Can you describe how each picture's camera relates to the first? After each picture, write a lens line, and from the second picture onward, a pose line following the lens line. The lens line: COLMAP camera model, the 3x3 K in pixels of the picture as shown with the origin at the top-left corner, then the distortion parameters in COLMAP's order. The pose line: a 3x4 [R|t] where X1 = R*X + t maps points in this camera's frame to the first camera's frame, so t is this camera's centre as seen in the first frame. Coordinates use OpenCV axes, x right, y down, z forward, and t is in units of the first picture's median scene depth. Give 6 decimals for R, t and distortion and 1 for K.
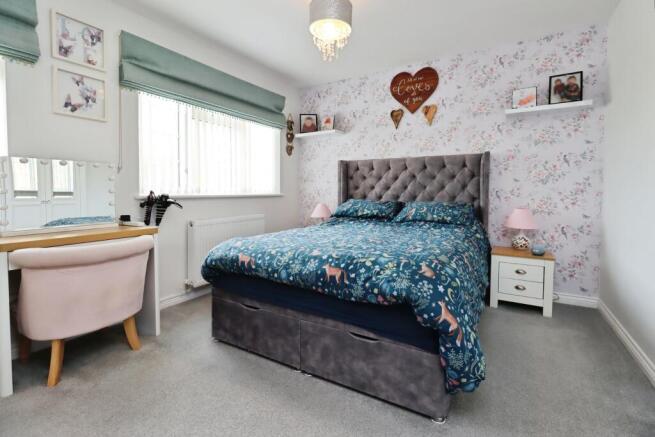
lens RADIAL K [[304.6, 0, 342.1], [0, 304.6, 205.7], [0, 0, 1]] dist [-0.001352, -0.000351]
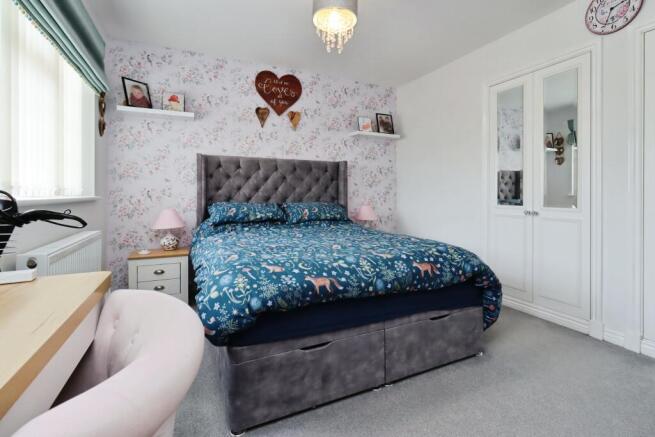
lens RADIAL K [[304.6, 0, 339.9], [0, 304.6, 193.2], [0, 0, 1]] dist [-0.001352, -0.000351]
pose [[0.560534, -0.000779, 0.828131, -0.524953], [0.037435, 0.999001, -0.024399, -0.014838], [-0.827285, 0.044677, 0.560004, 0.302005]]
